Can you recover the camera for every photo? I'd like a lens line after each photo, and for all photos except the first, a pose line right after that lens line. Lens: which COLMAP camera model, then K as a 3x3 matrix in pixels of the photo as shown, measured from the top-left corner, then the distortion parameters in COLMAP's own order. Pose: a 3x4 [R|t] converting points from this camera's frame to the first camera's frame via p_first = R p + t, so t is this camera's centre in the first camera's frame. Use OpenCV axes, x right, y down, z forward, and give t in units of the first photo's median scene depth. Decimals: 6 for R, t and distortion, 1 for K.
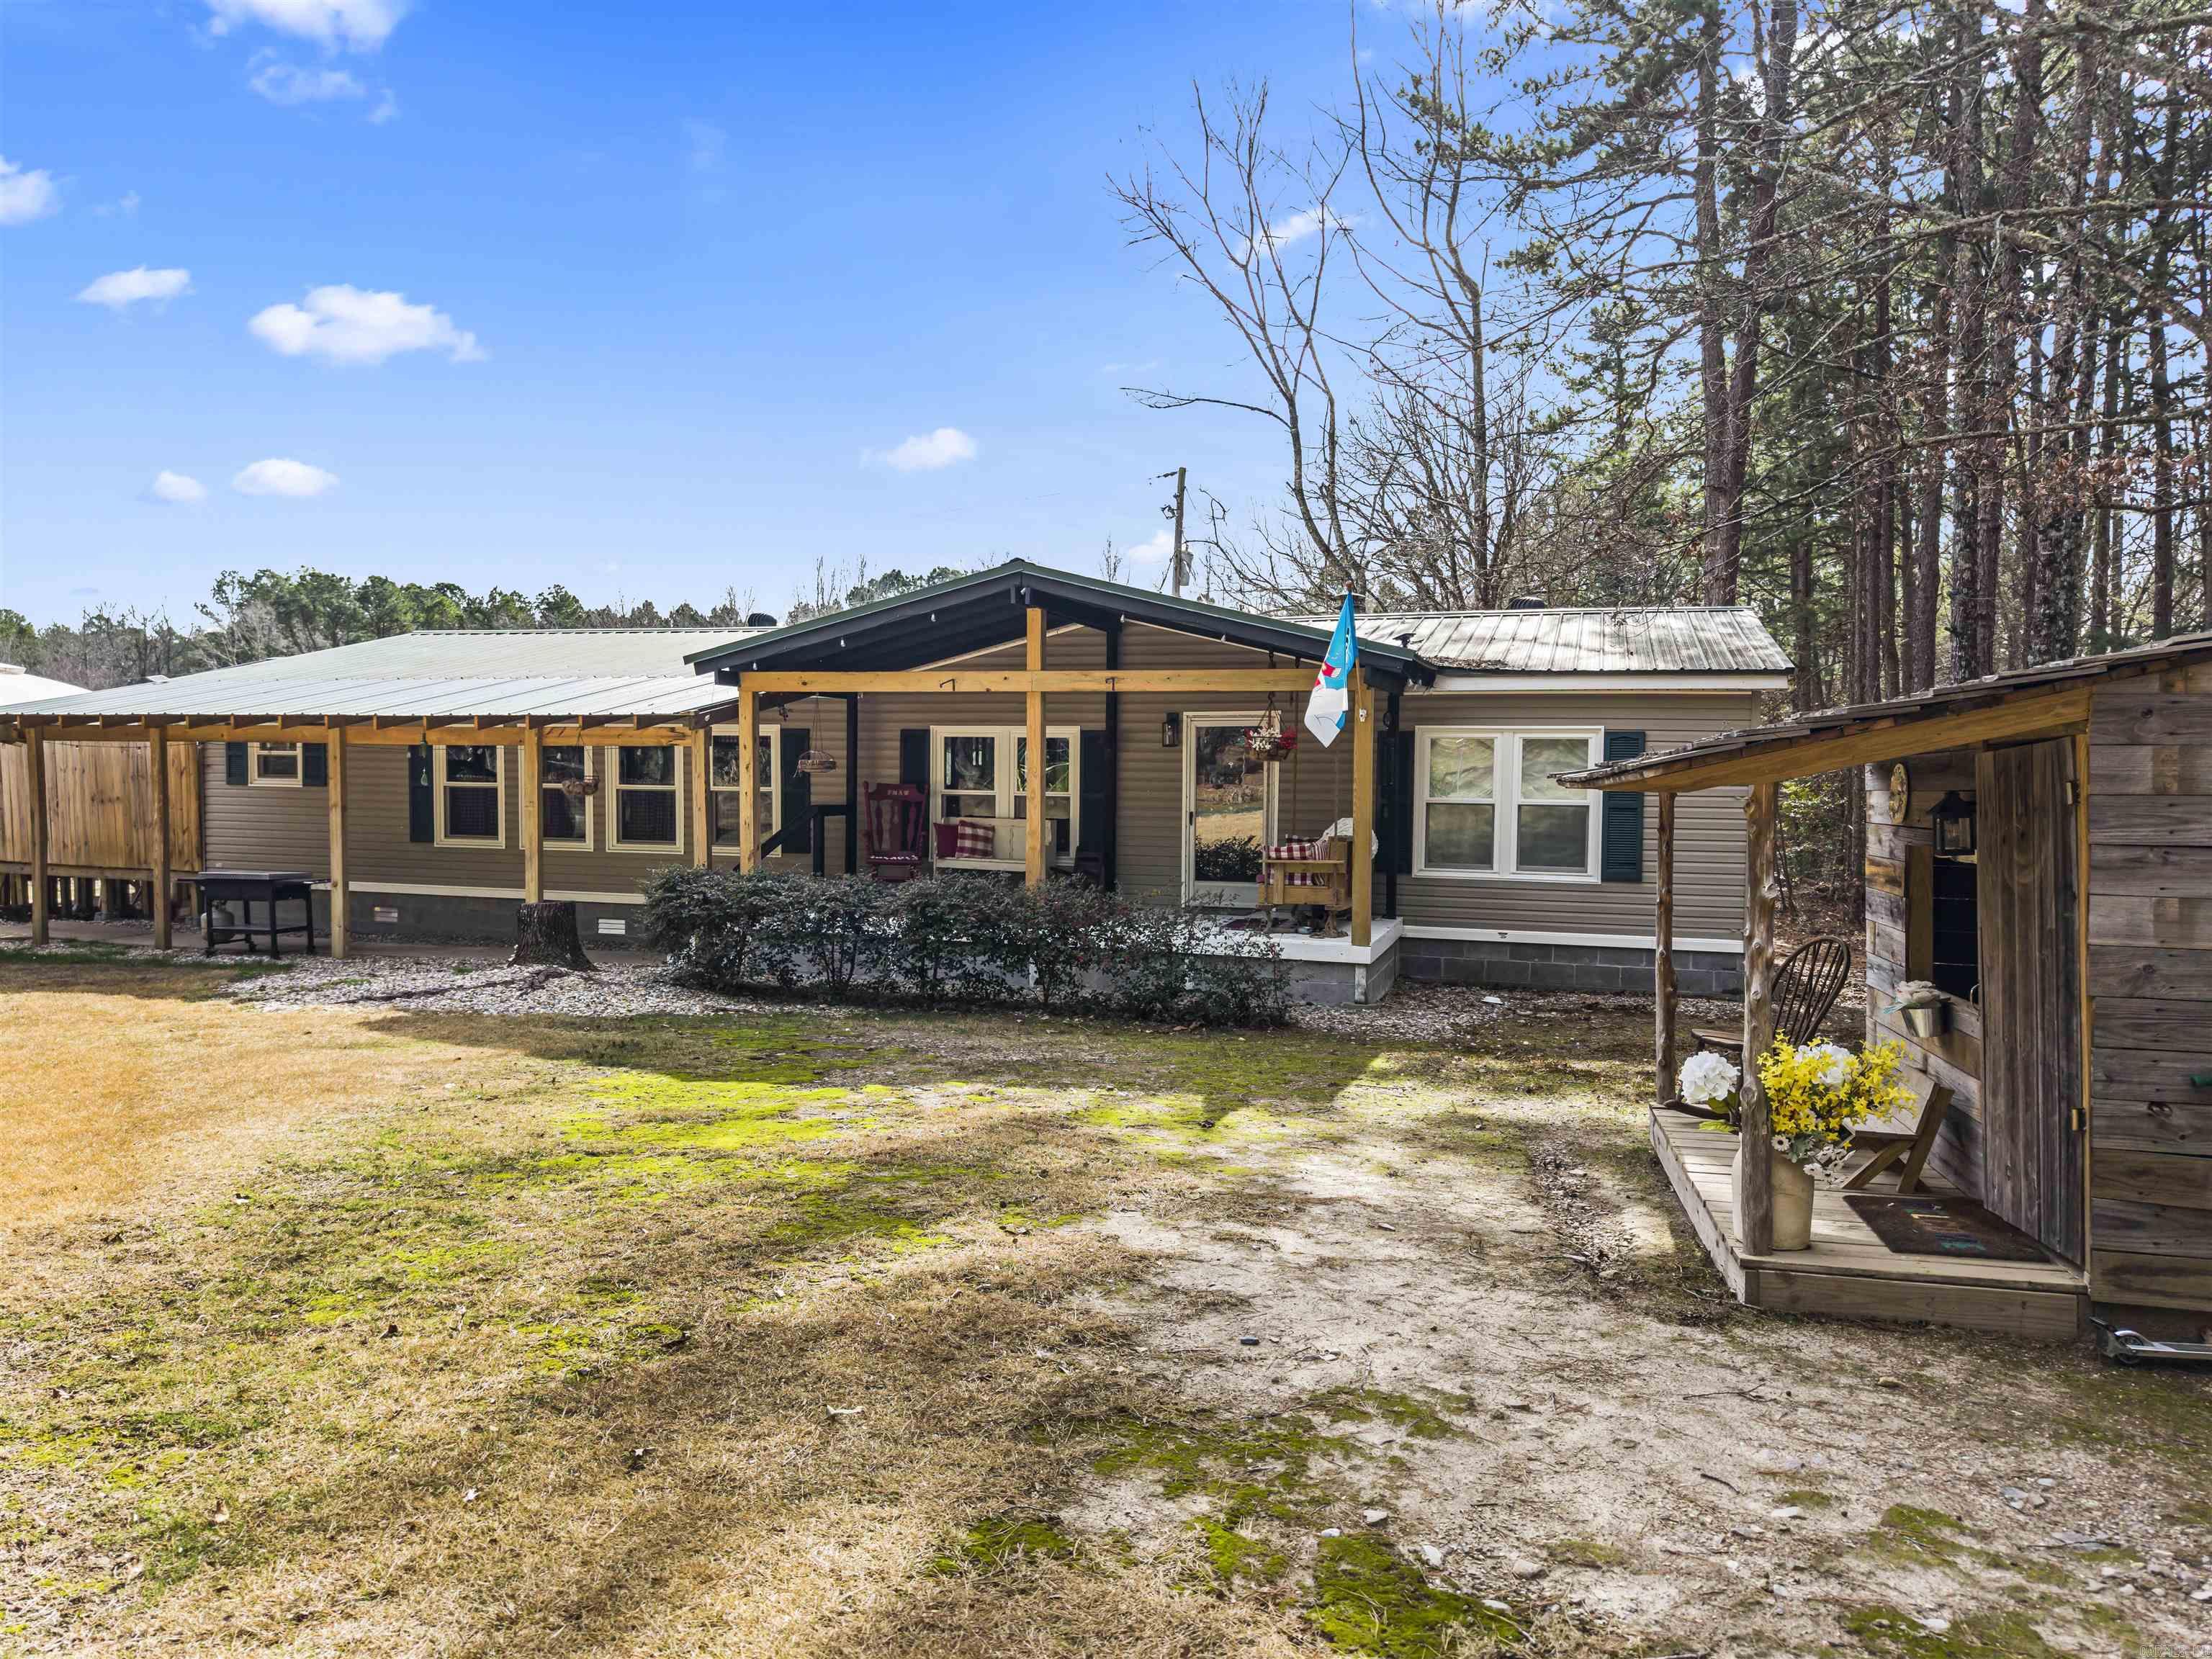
lens RADIAL K [[1483.0, 0, 1106.0], [0, 1483.0, 829.5], [0, 0, 1]] dist [0.004304, 0.002183]
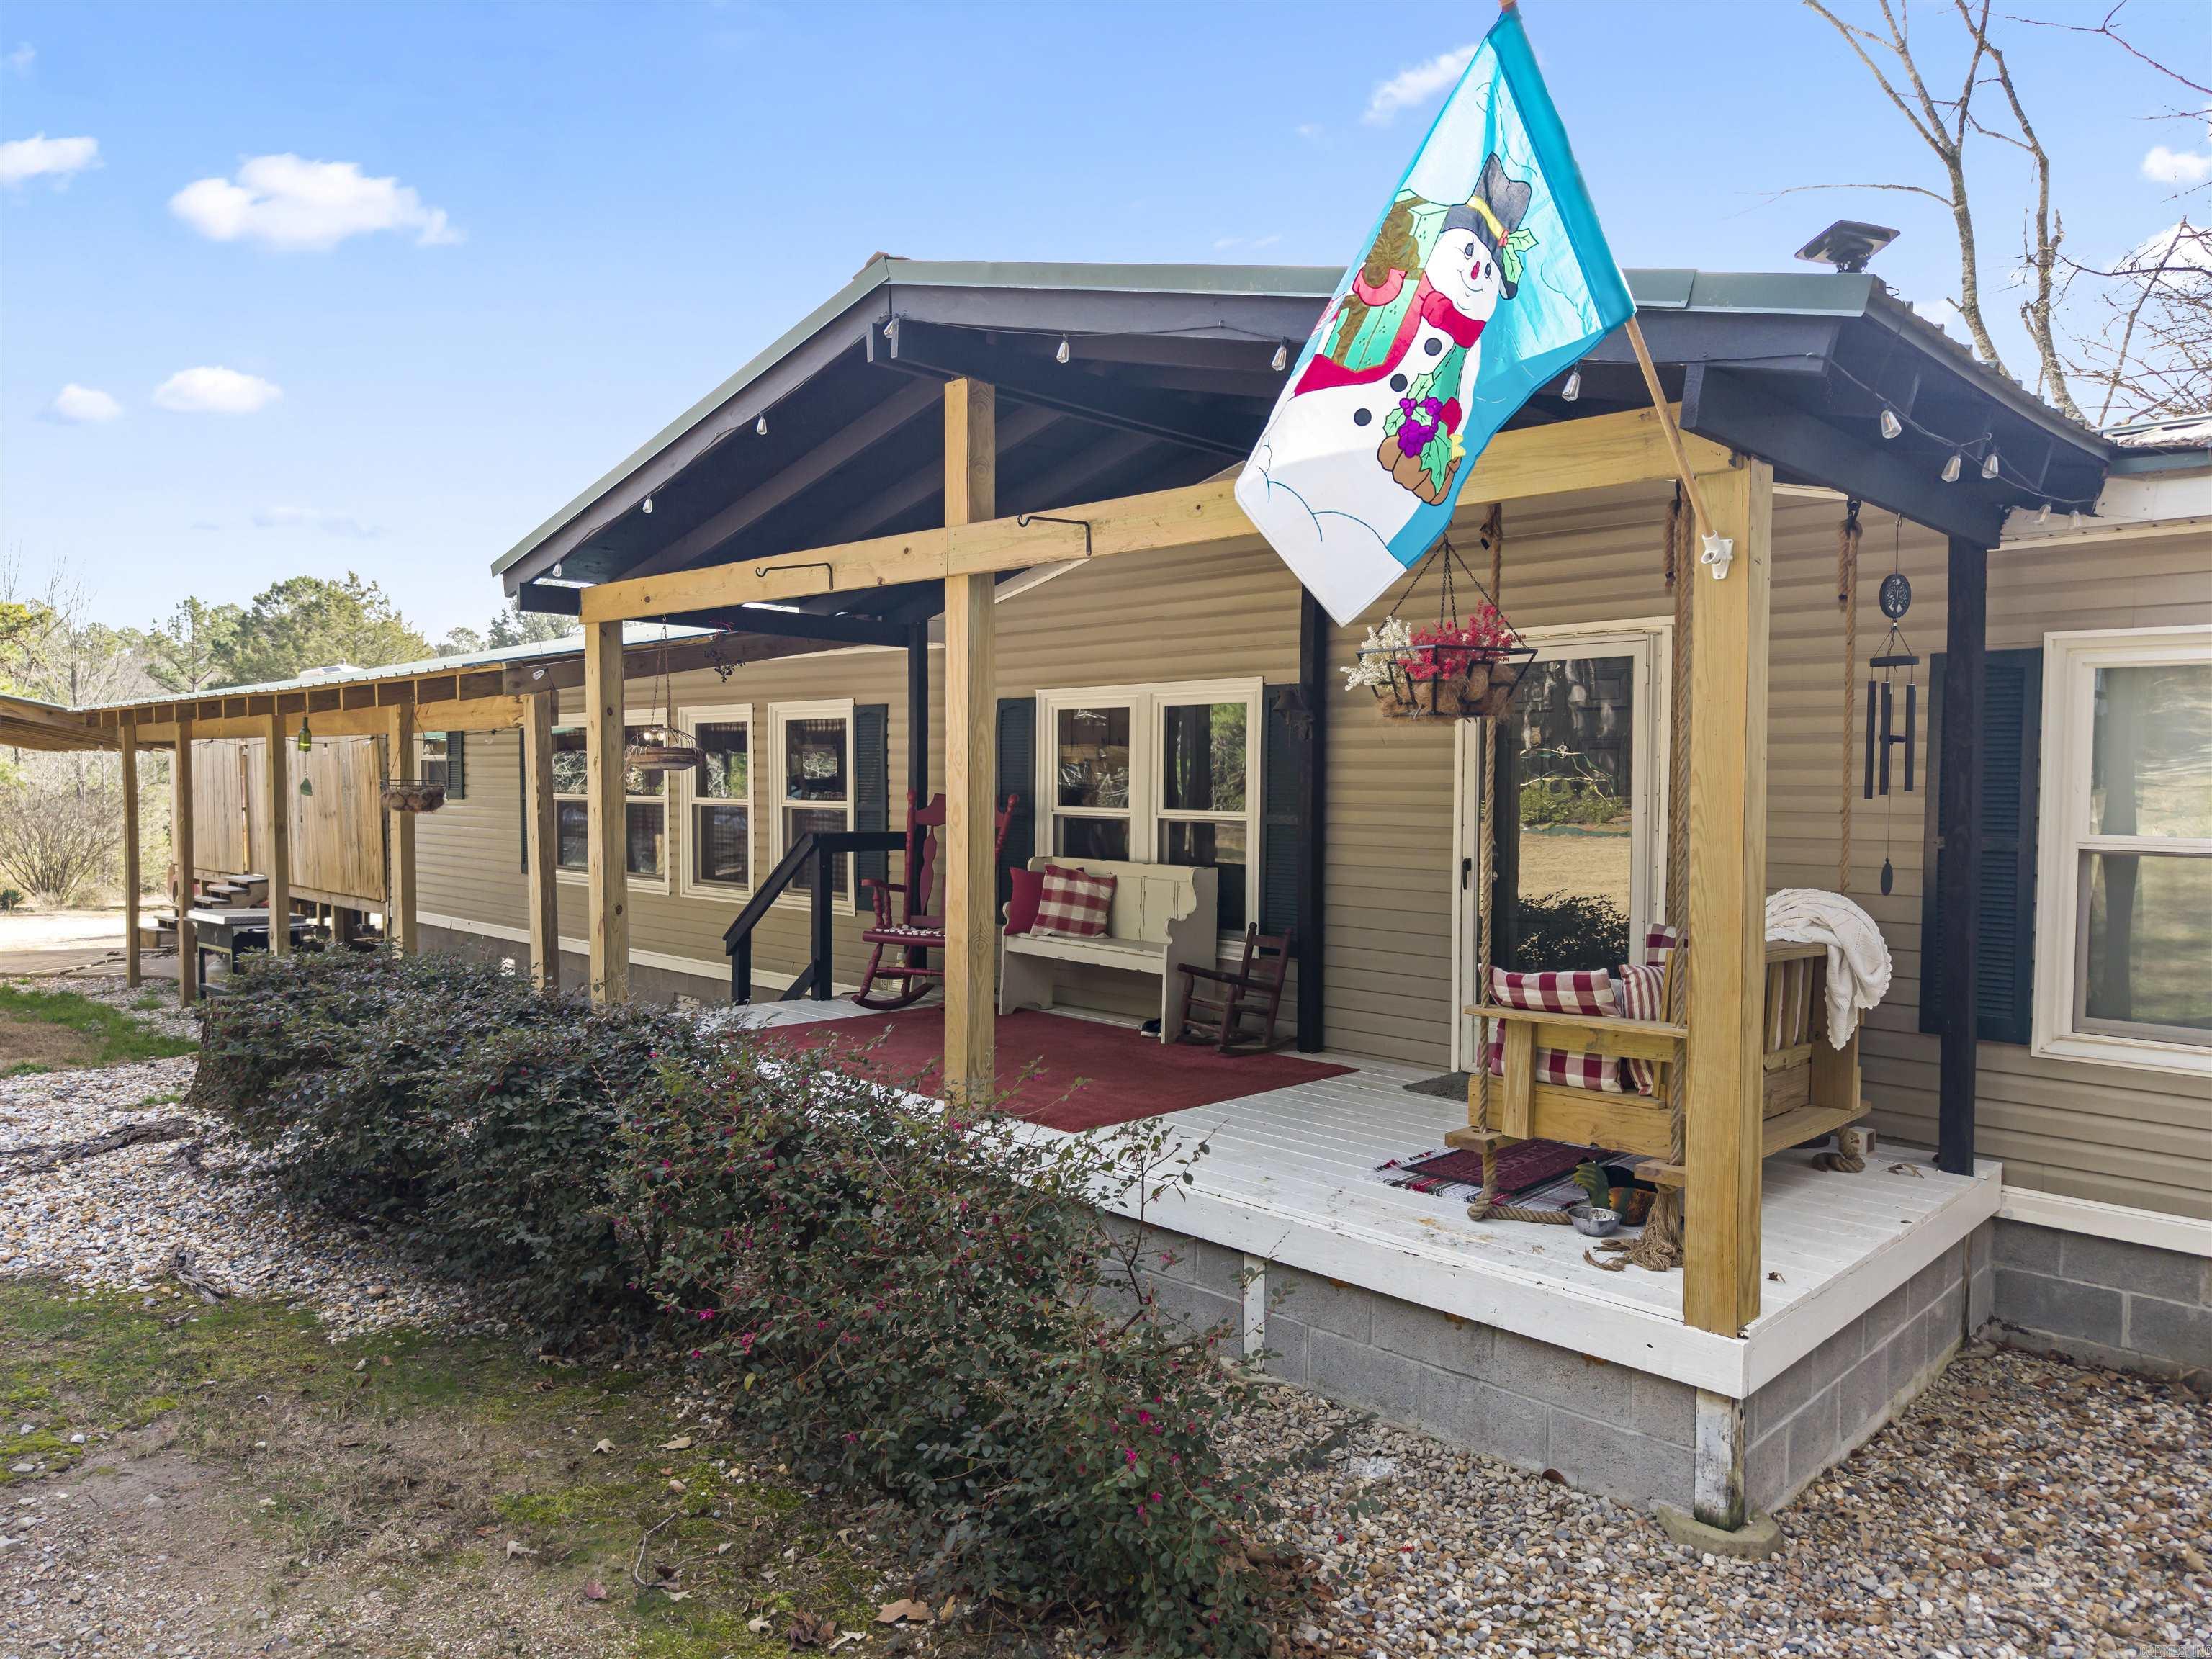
lens RADIAL K [[1481.4, 0, 1000.9], [0, 1481.4, 836.5], [0, 0, 1]] dist [-0.035679, 0.004094]
pose [[0.866542, 0.010557, -0.498993, 0.153448], [-0.013114, 0.999913, -0.001619, -0.015357], [0.498932, 0.007947, 0.866605, 0.533151]]
